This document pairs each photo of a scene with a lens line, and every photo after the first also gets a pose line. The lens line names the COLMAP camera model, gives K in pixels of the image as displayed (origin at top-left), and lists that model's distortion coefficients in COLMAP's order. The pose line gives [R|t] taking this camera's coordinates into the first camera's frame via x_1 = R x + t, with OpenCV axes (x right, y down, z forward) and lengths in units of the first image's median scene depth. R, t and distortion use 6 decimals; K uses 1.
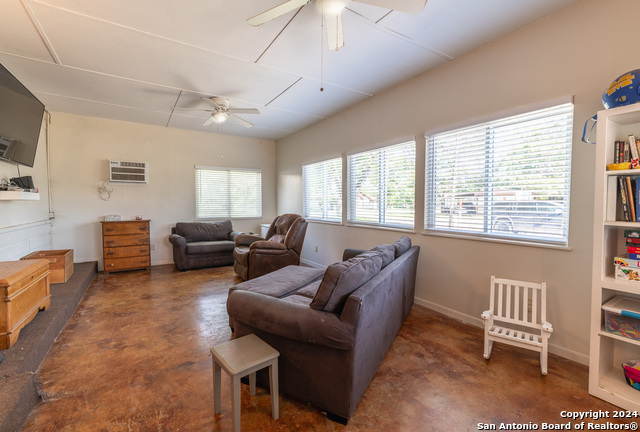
lens RADIAL K [[277.6, 0, 320.0], [0, 277.6, 216.0], [0, 0, 1]] dist [0.000606, 0.000047]
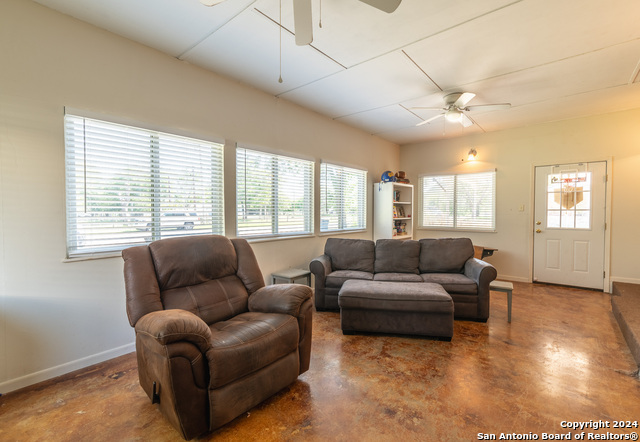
lens RADIAL K [[292.6, 0, 320.0], [0, 292.6, 221.0], [0, 0, 1]] dist [-0.000687, -0.000107]
pose [[-0.292476, -0.020526, 0.956053, -0.804148], [0.055072, 0.997749, 0.038268, -0.048601], [-0.954686, 0.063844, -0.290687, 1.182097]]
